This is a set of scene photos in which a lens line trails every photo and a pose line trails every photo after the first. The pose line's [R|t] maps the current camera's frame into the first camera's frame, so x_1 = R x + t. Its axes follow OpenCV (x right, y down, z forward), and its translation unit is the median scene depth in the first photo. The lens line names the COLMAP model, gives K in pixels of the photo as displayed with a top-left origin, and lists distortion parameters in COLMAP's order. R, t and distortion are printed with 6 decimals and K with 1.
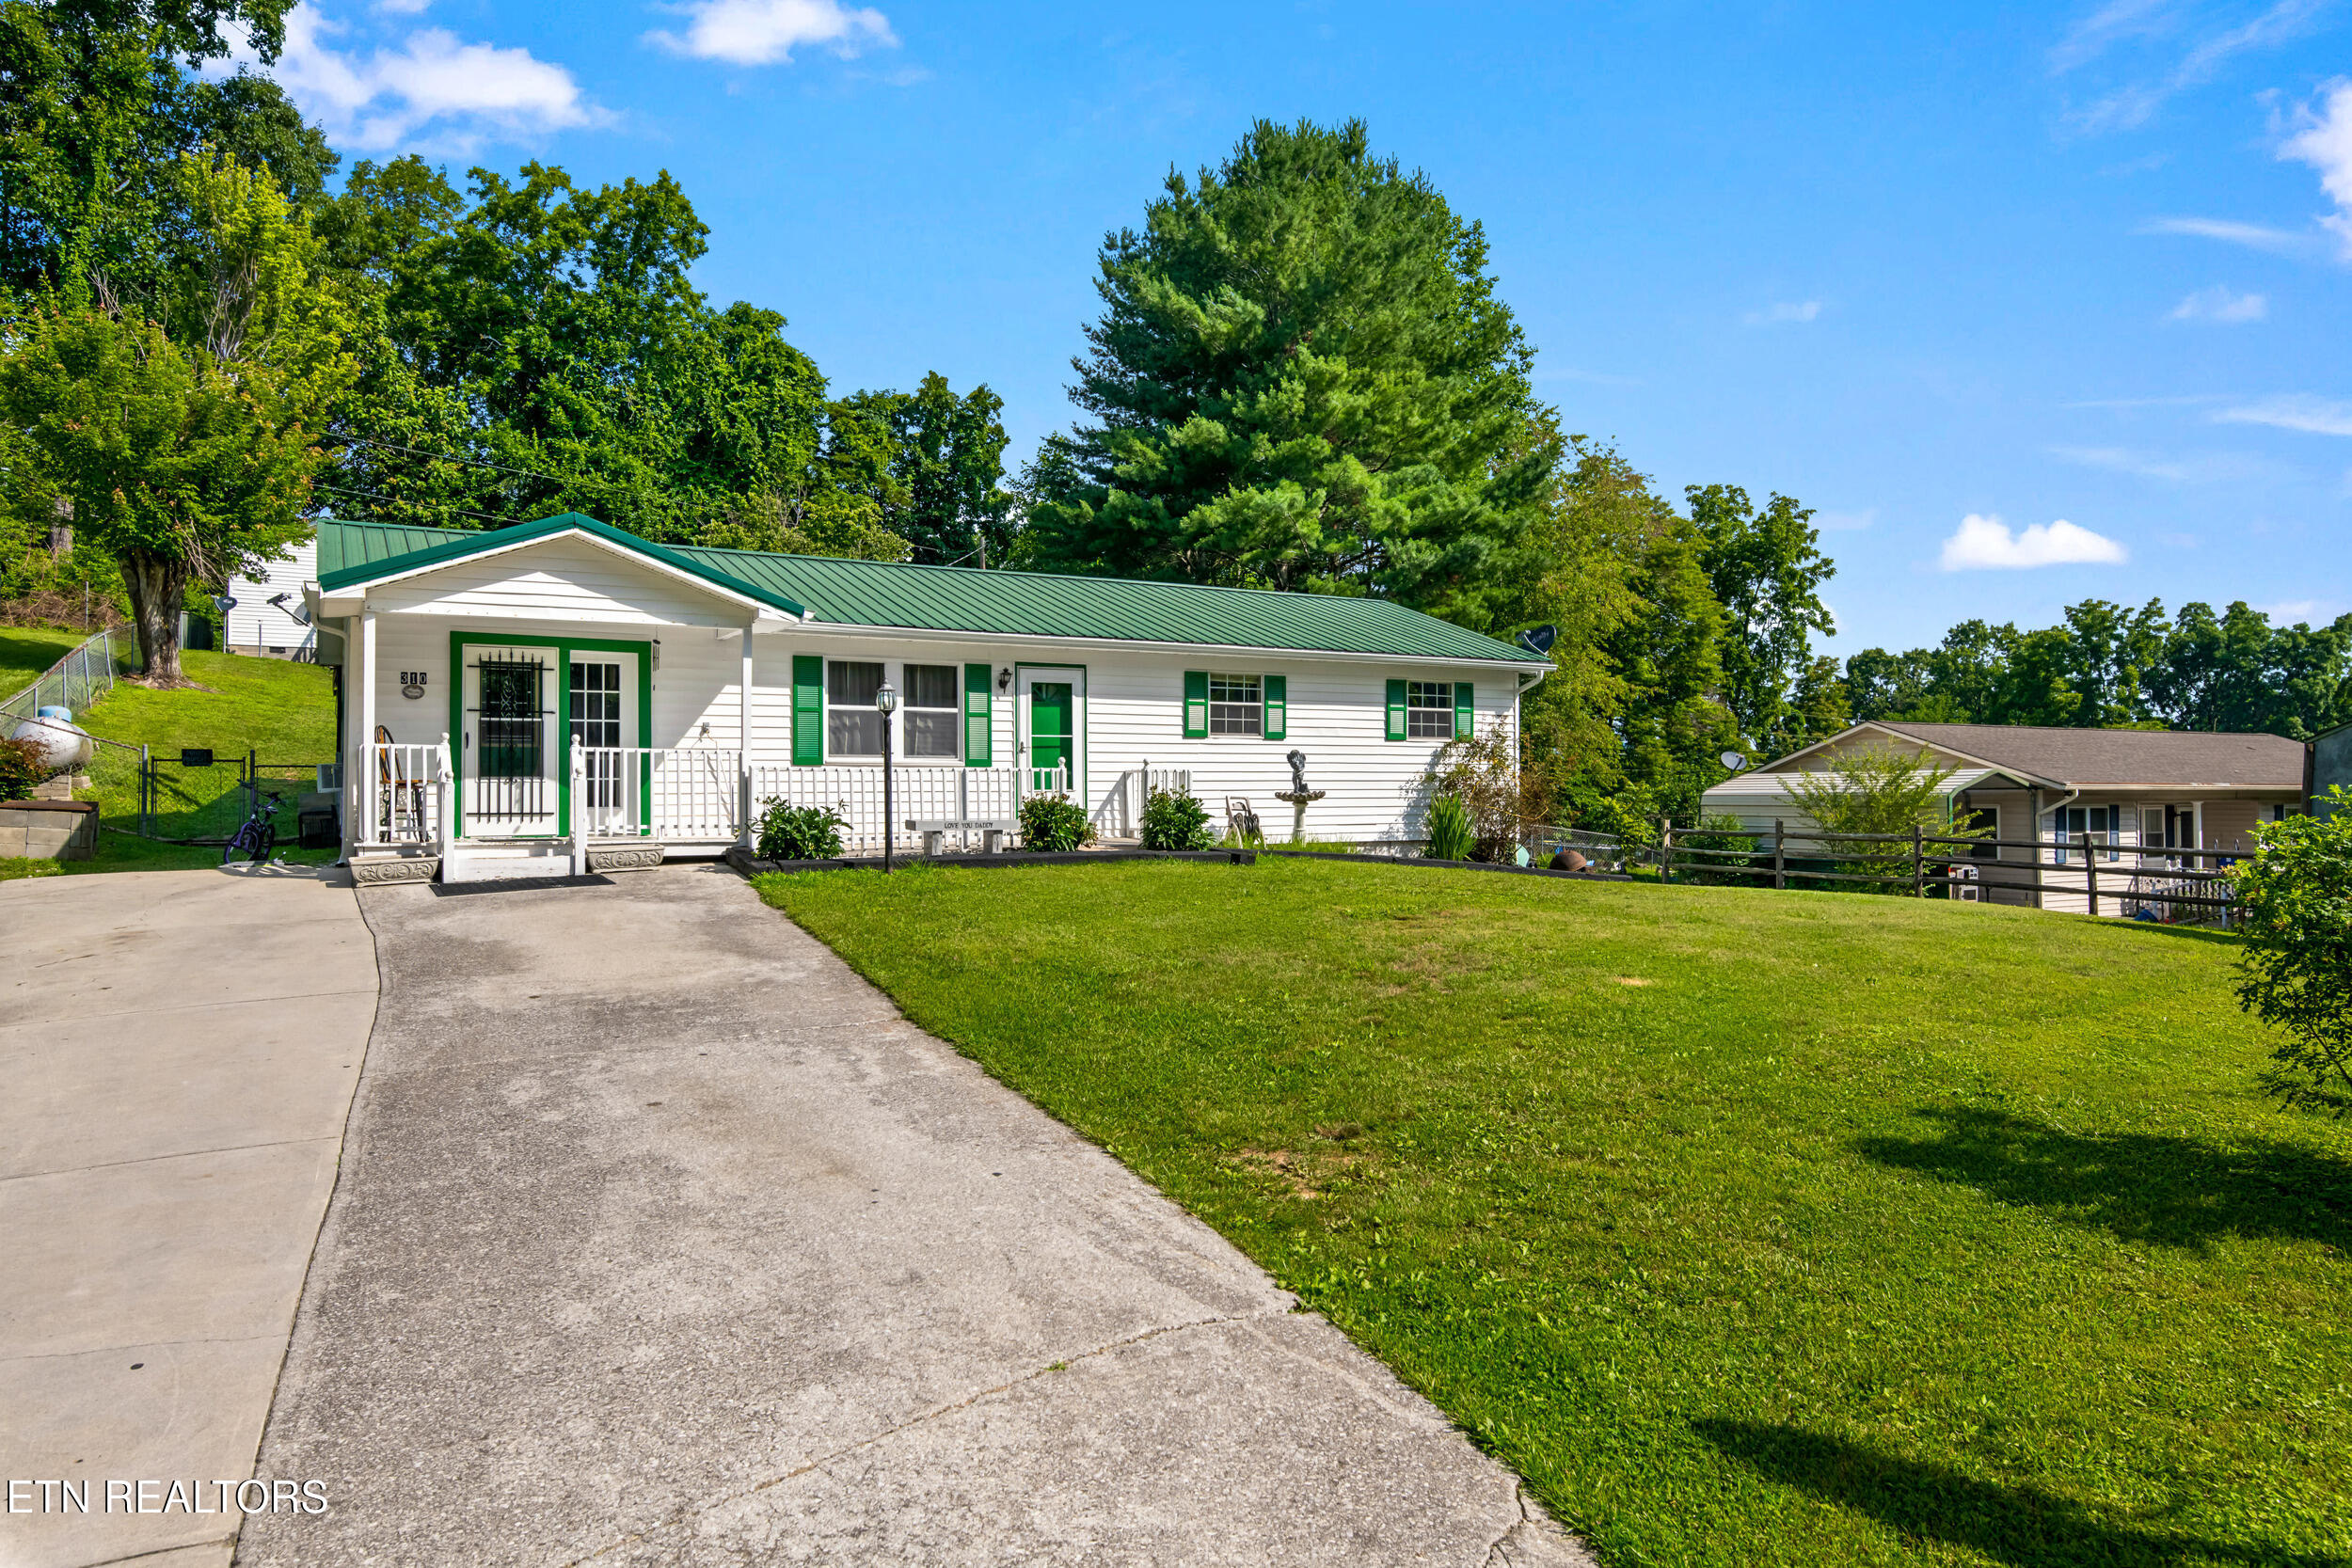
lens RADIAL K [[1506.3, 0, 1179.8], [0, 1506.3, 765.7], [0, 0, 1]] dist [-0.003064, 0.004356]
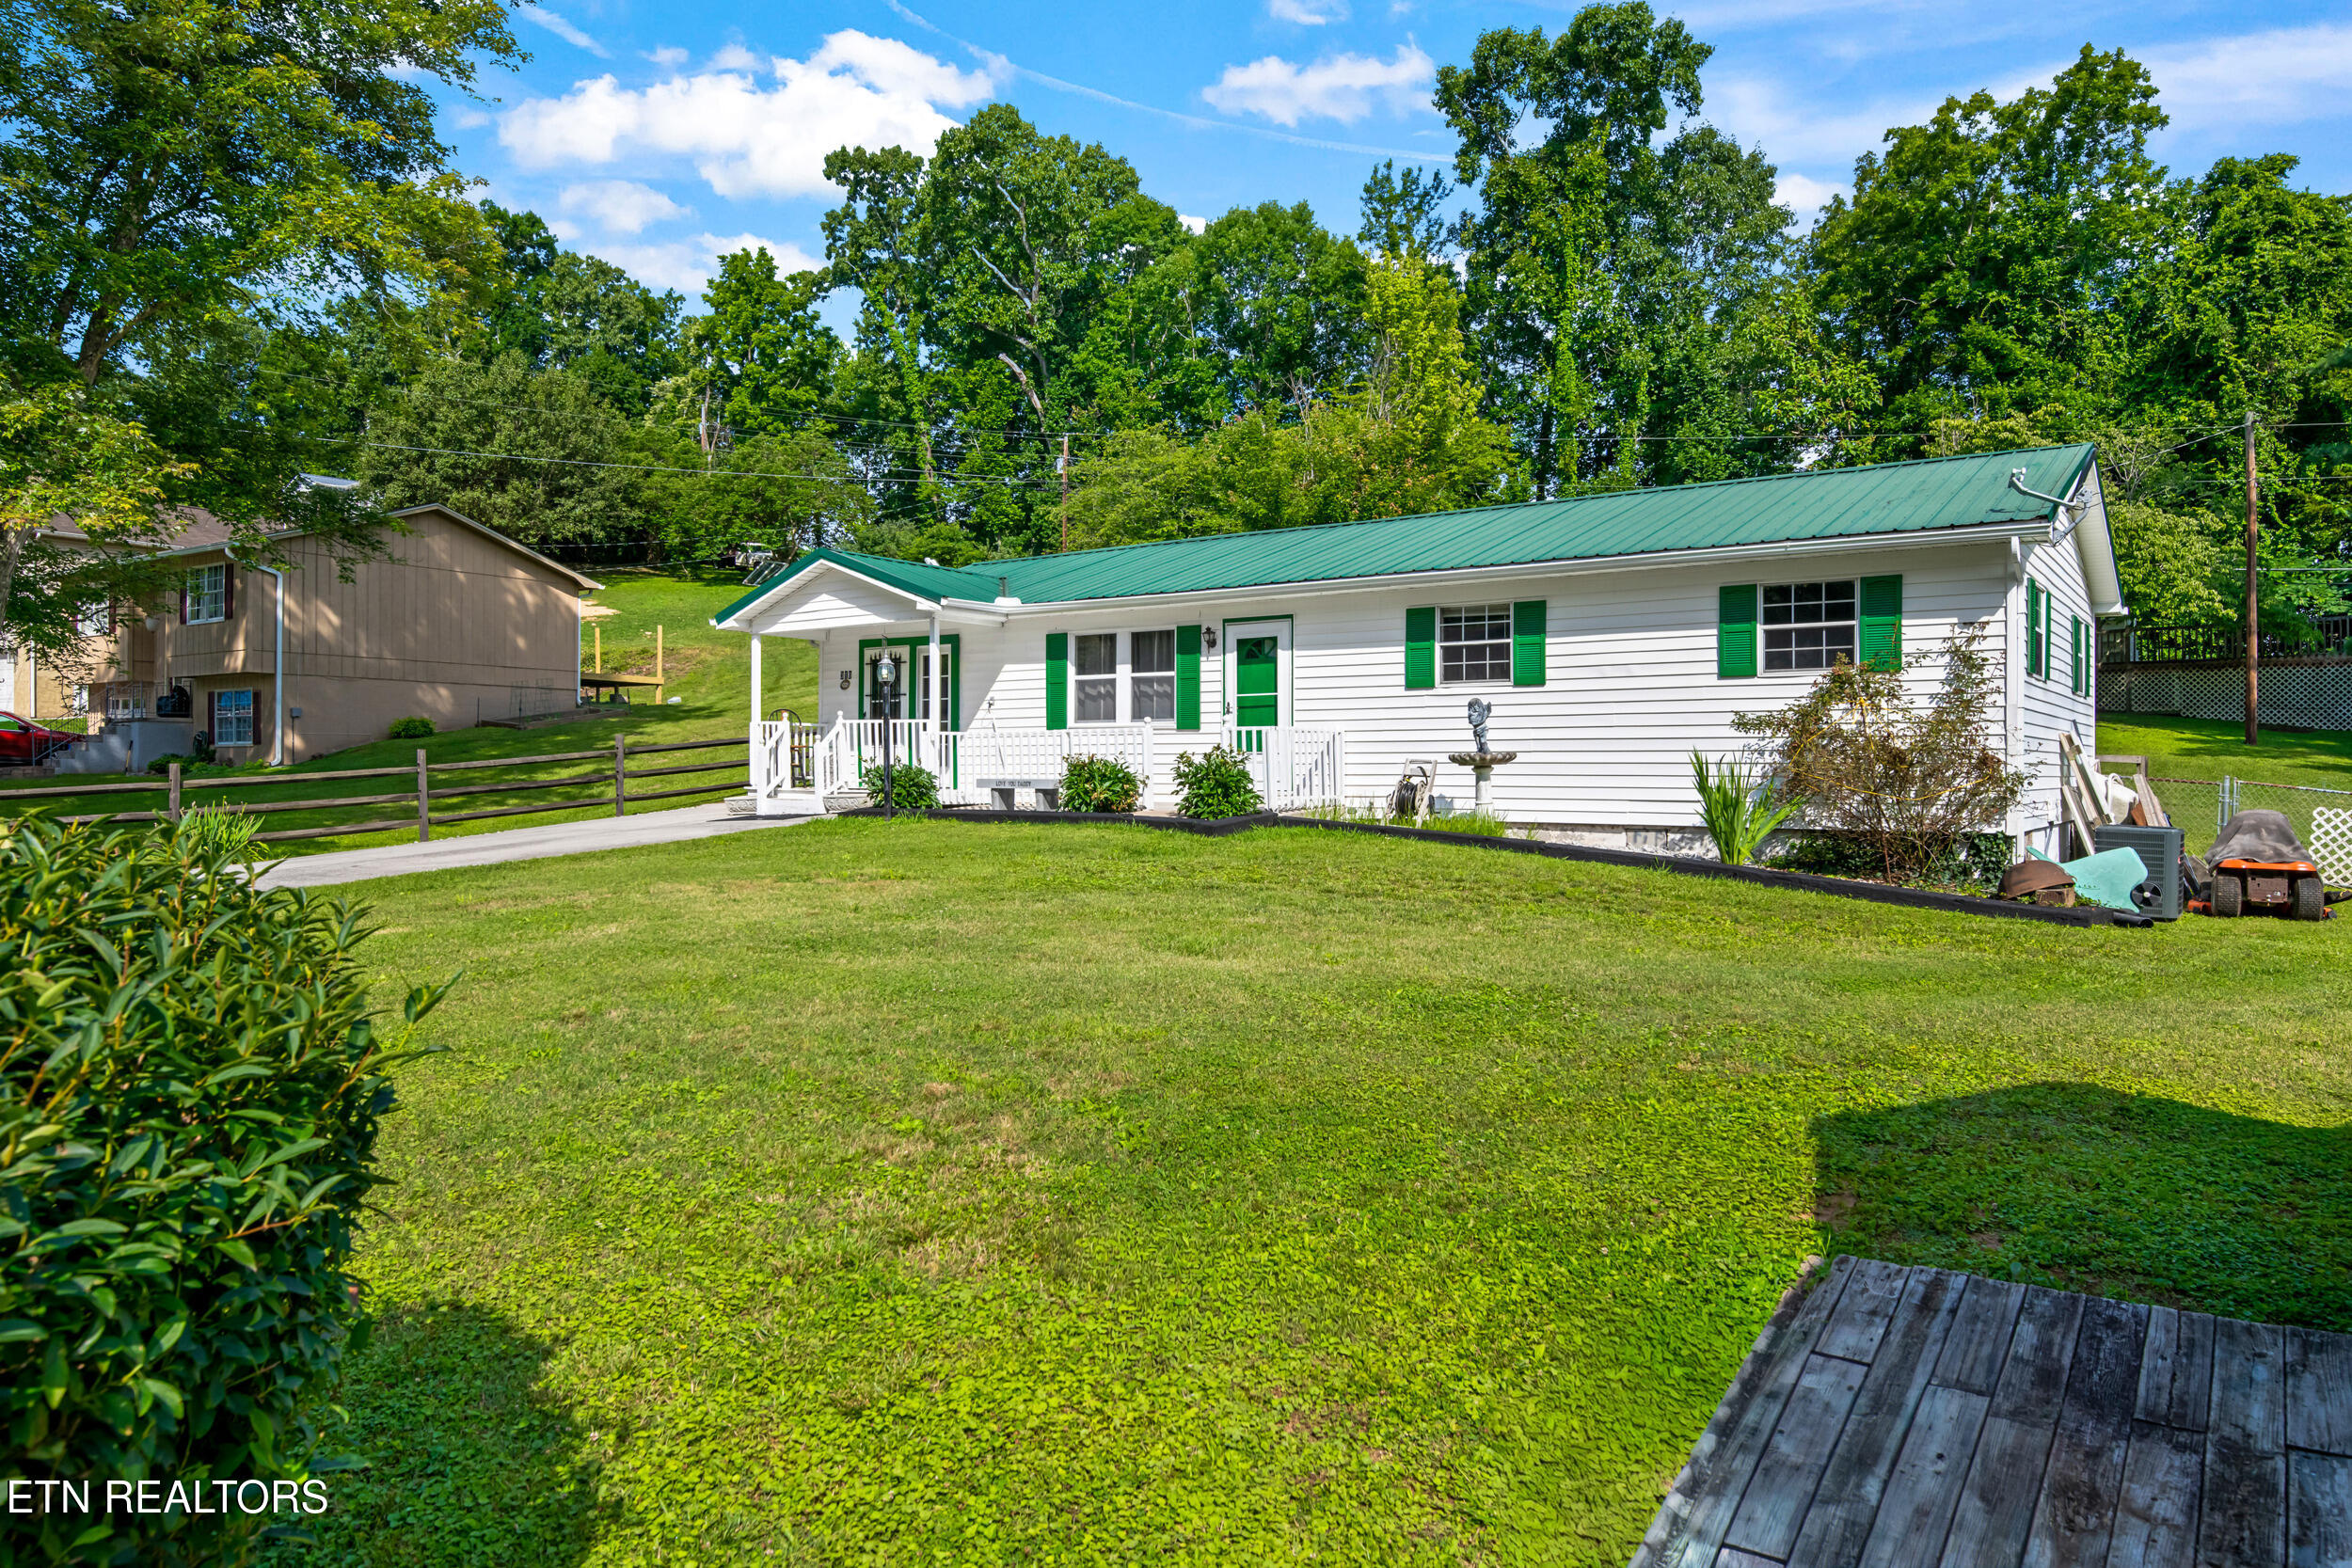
lens RADIAL K [[1506.3, 0, 1173.7], [0, 1506.3, 758.0], [0, 0, 1]] dist [-0.003064, 0.004356]
pose [[0.395416, -0.004614, -0.918490, 0.475507], [0.008389, 0.999964, -0.001412, 0.012859], [0.918464, -0.007147, 0.395441, 0.370083]]
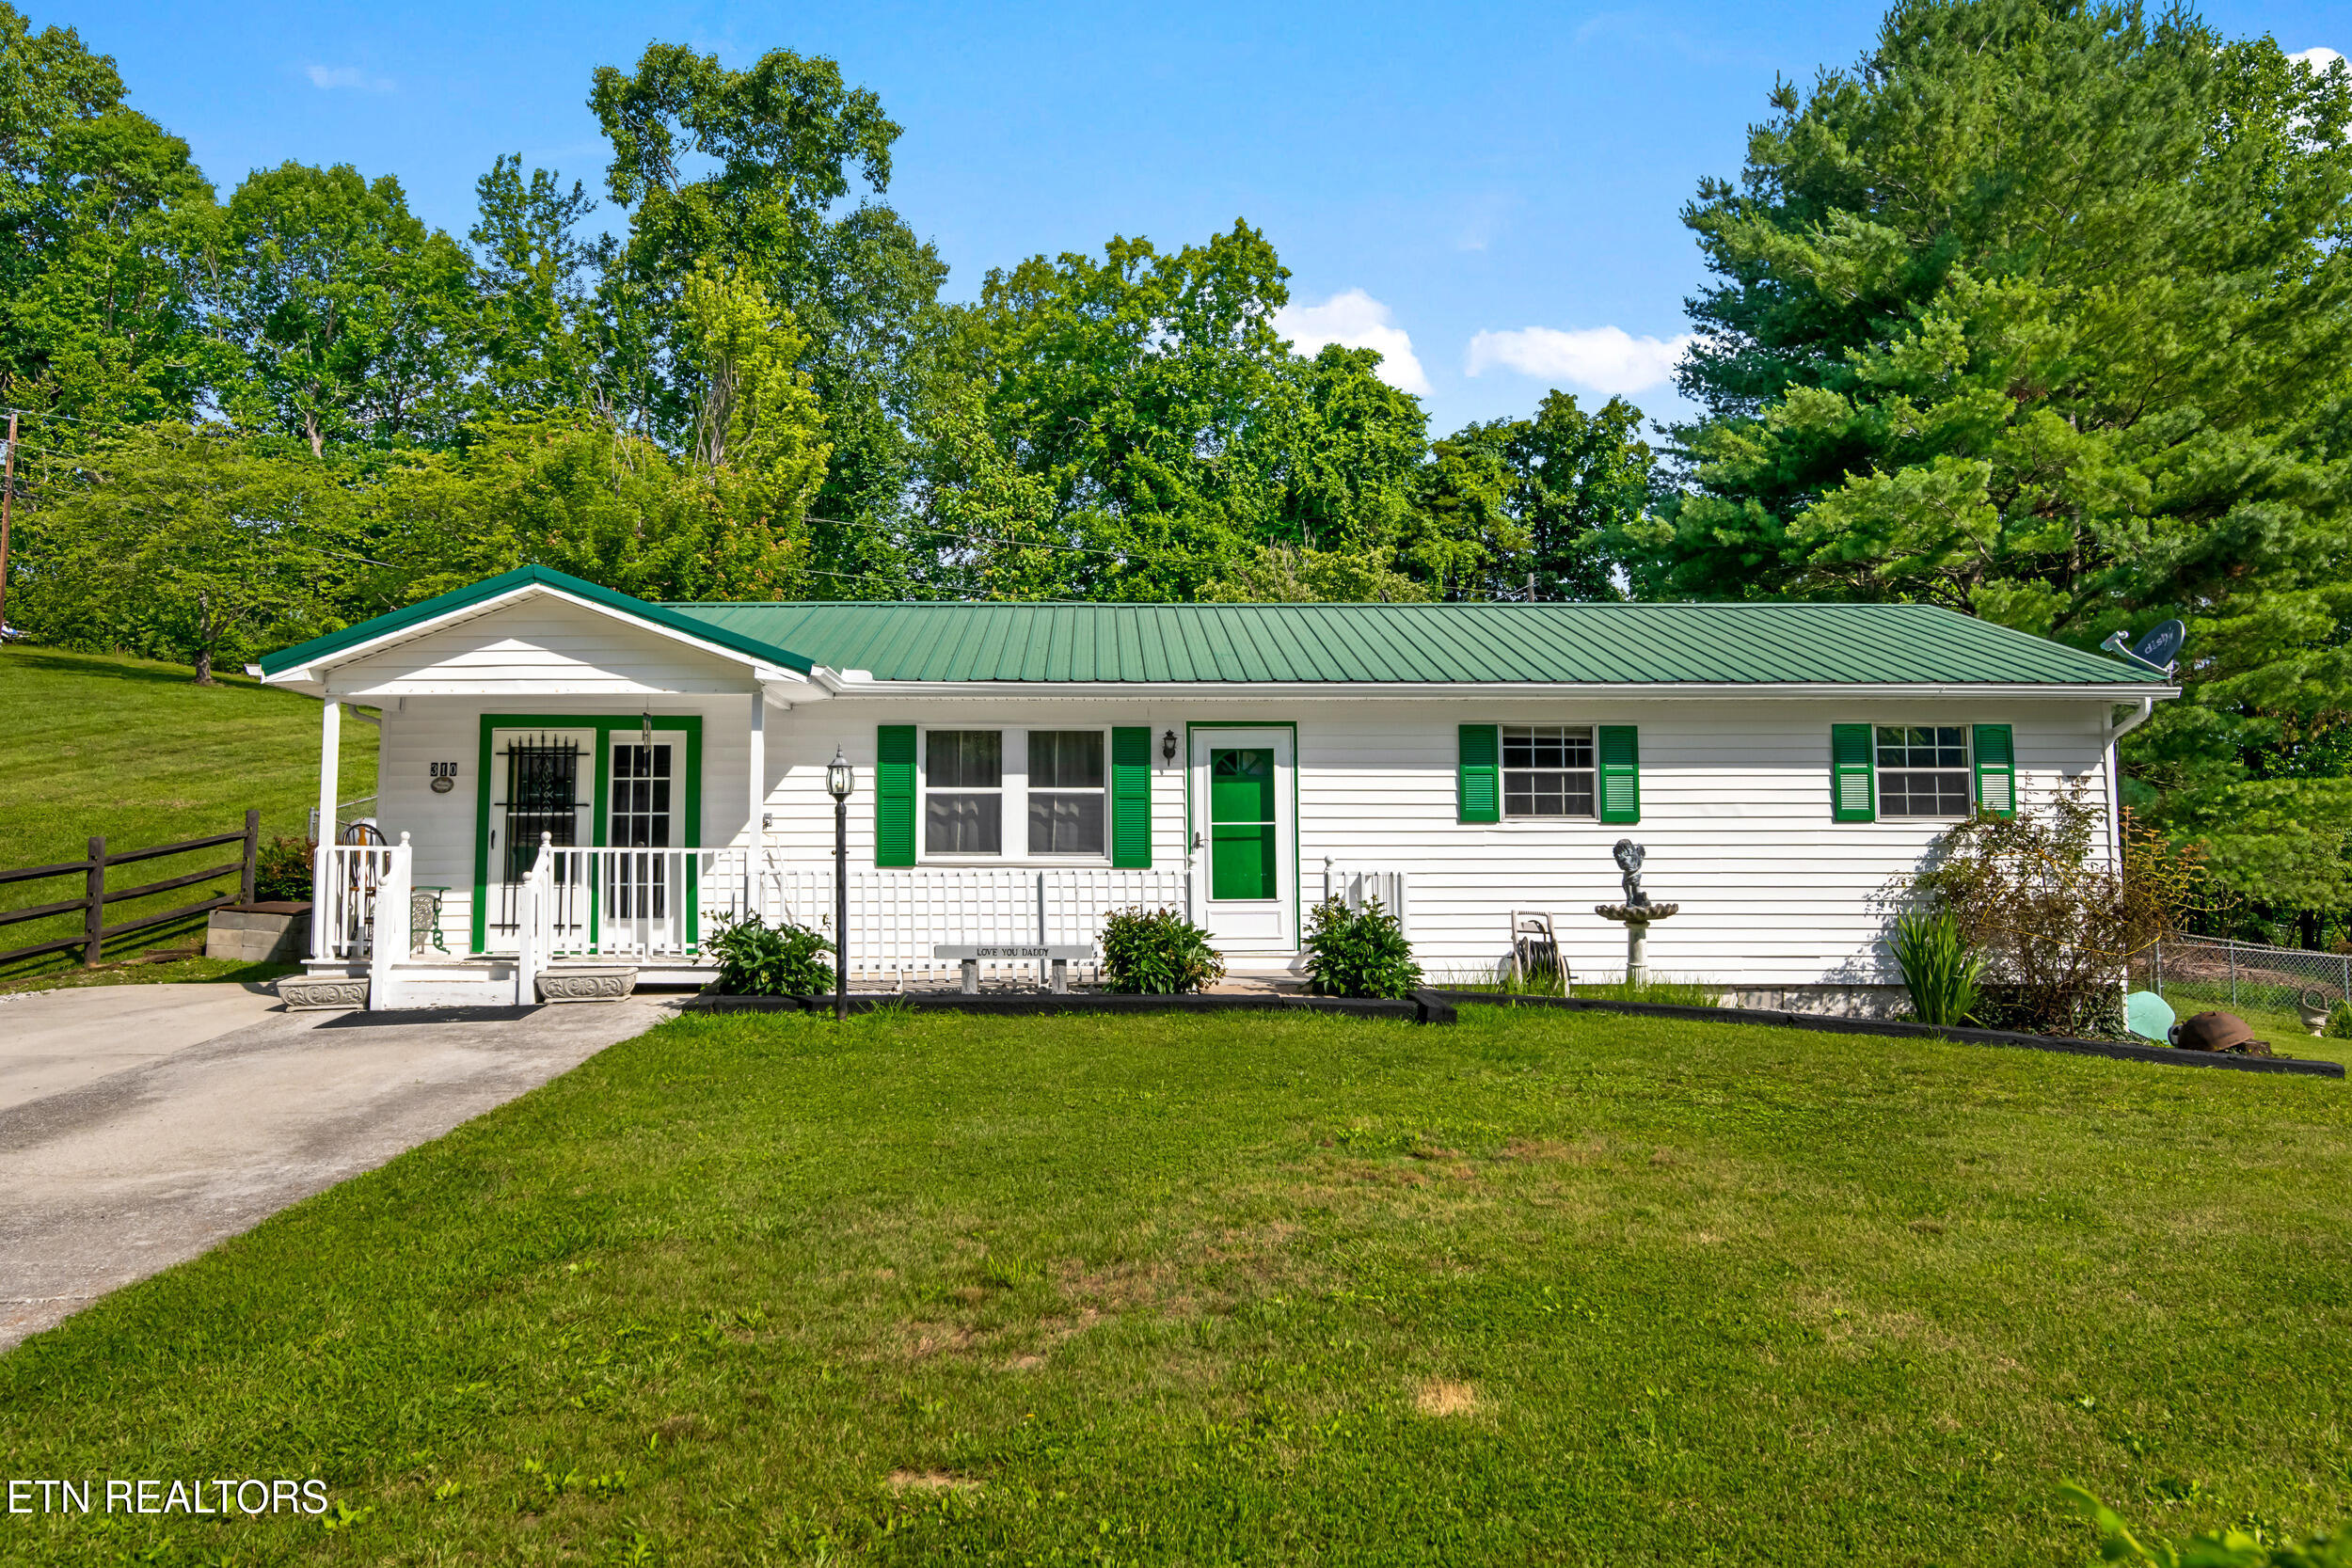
lens RADIAL K [[1652.4, 0, 1093.5], [0, 1652.4, 722.7], [0, 0, 1]] dist [-0.000941, 0.001647]
pose [[0.865081, -0.044427, -0.499661, 0.155815], [0.004838, 0.996763, -0.080251, -0.003096], [0.501609, 0.067006, 0.862496, 0.183006]]
